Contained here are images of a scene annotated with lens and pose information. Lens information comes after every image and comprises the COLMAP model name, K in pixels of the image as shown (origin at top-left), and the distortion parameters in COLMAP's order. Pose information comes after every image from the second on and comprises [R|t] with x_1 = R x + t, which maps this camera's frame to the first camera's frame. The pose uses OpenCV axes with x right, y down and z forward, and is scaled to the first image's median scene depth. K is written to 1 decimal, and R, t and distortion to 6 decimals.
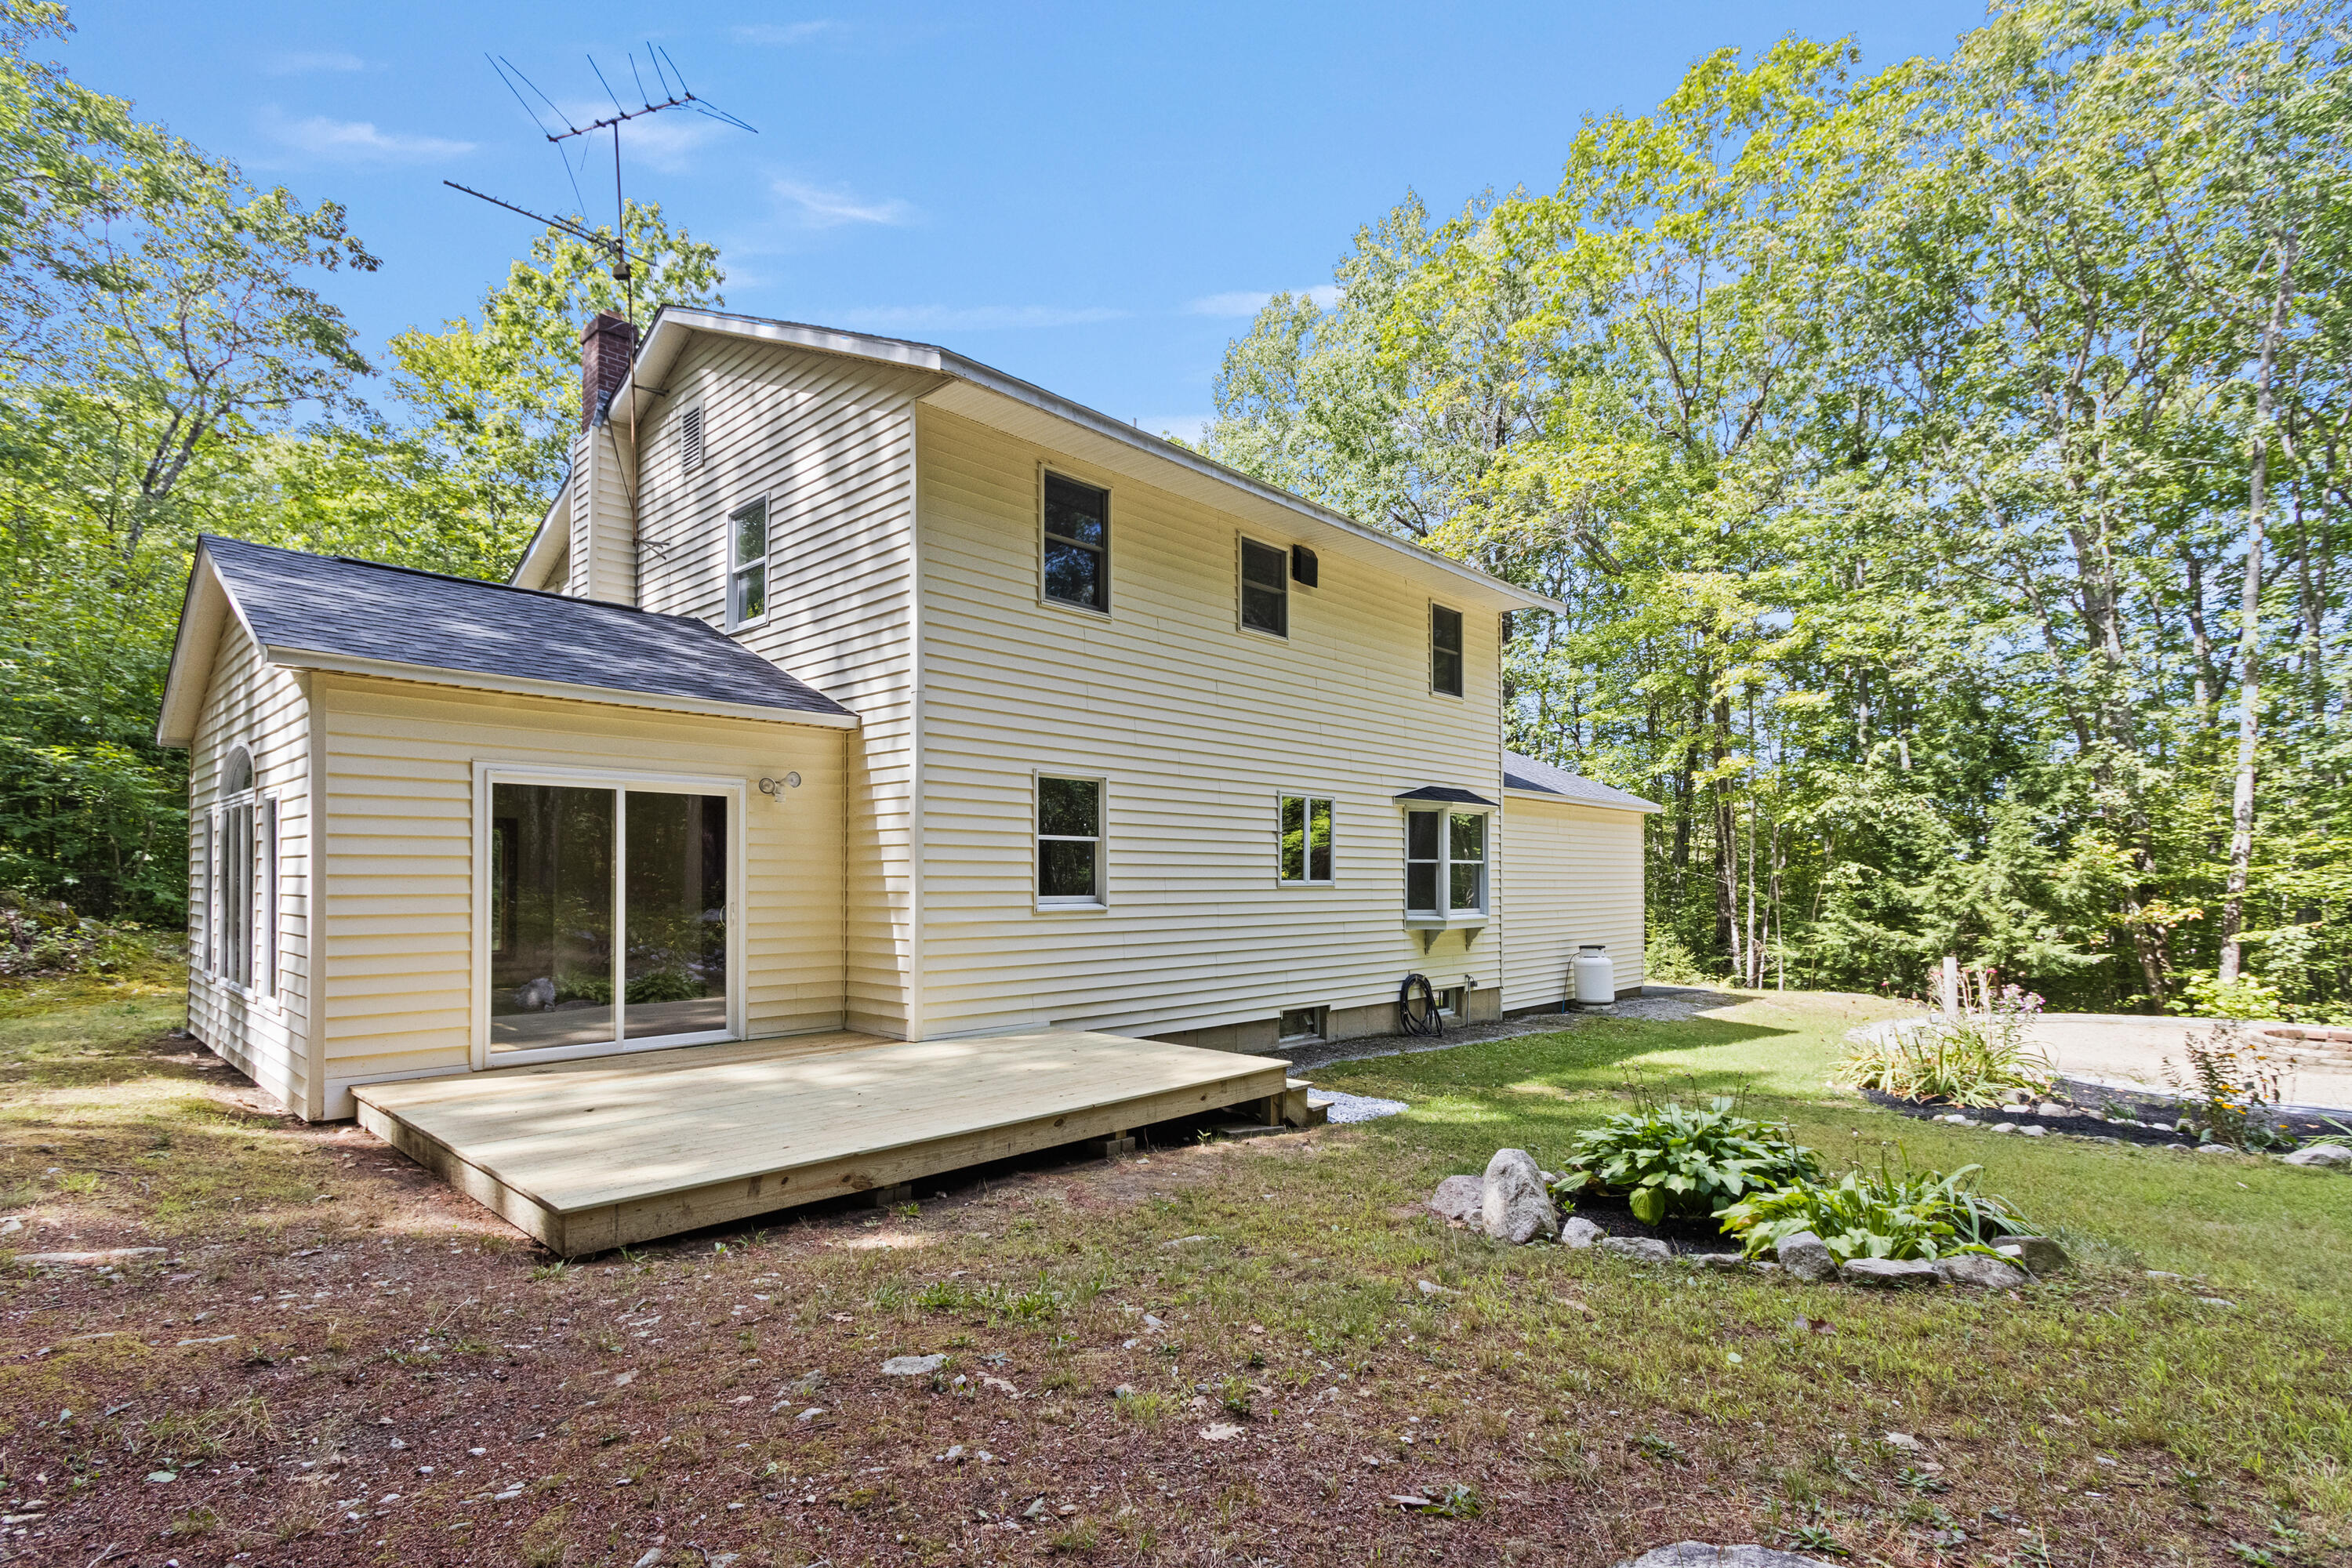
lens RADIAL K [[1109.8, 0, 1185.4], [0, 1109.8, 872.5], [0, 0, 1]] dist [0.000325, -0.000073]
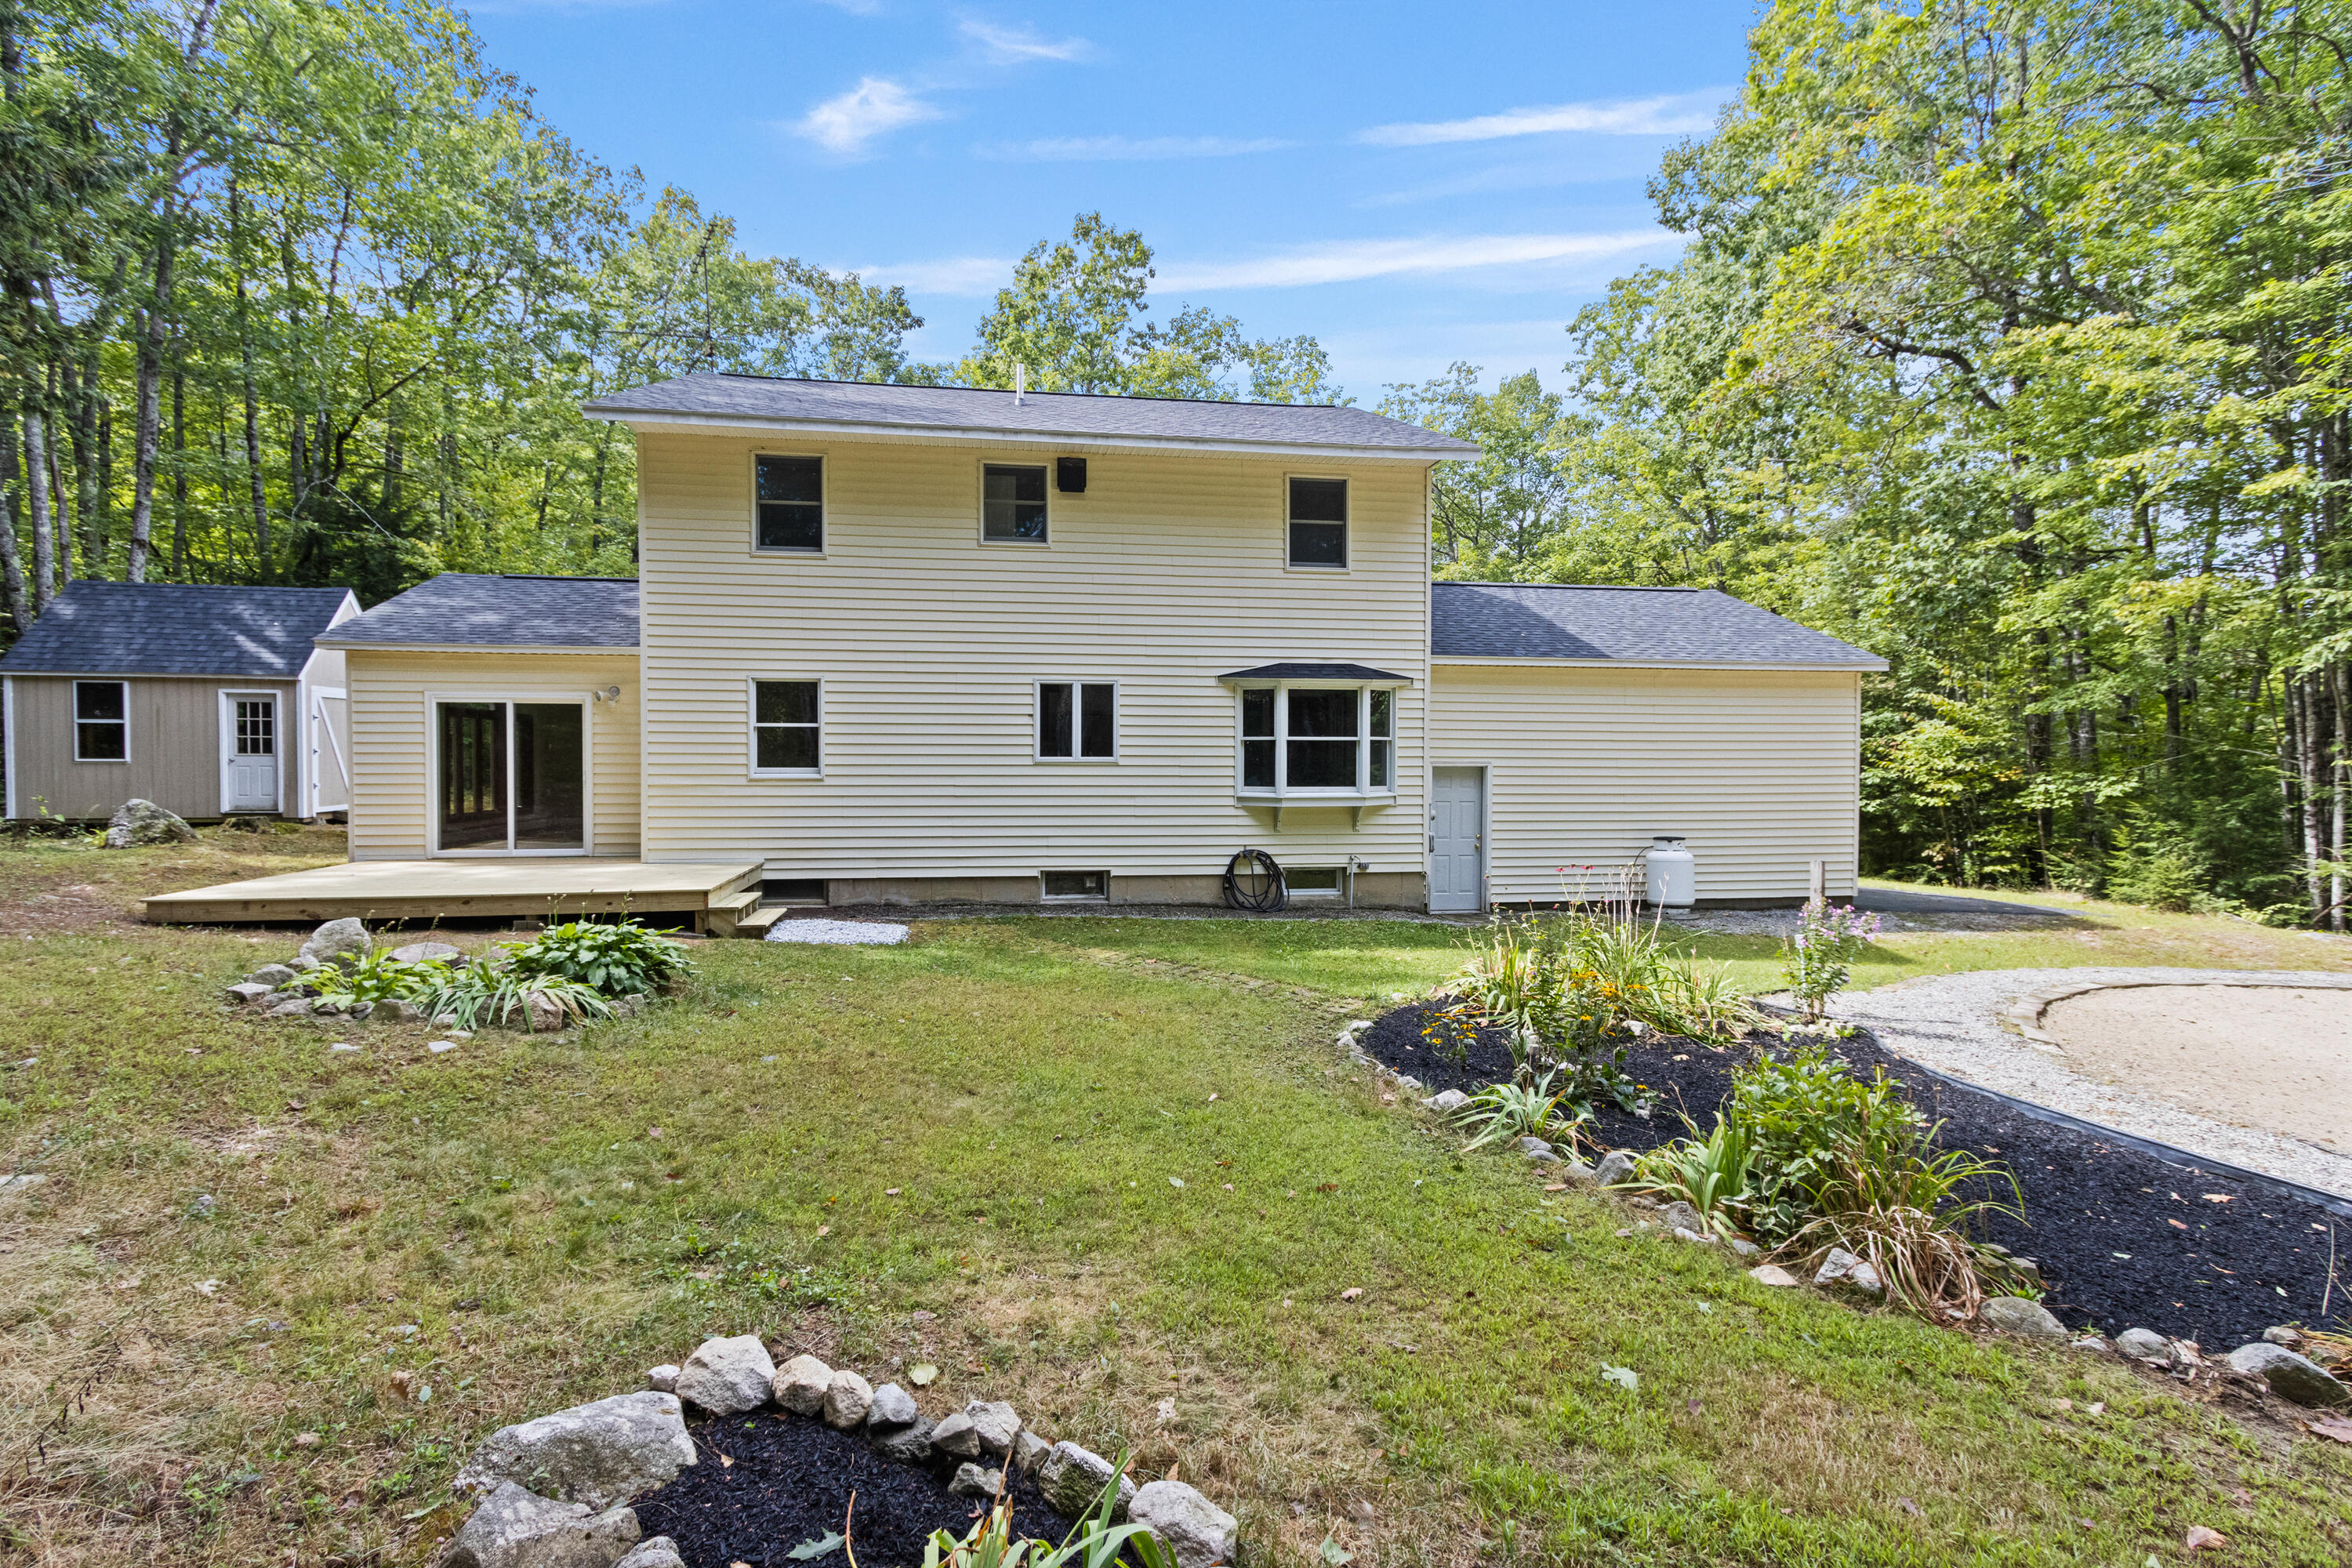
lens RADIAL K [[1109.8, 0, 1179.7], [0, 1109.8, 781.3], [0, 0, 1]] dist [0.000325, -0.000073]
pose [[0.796352, 0.009796, -0.604754, 0.877620], [0.003016, 0.999792, 0.020166, 0.009516], [0.604826, -0.017883, 0.796157, 0.173734]]
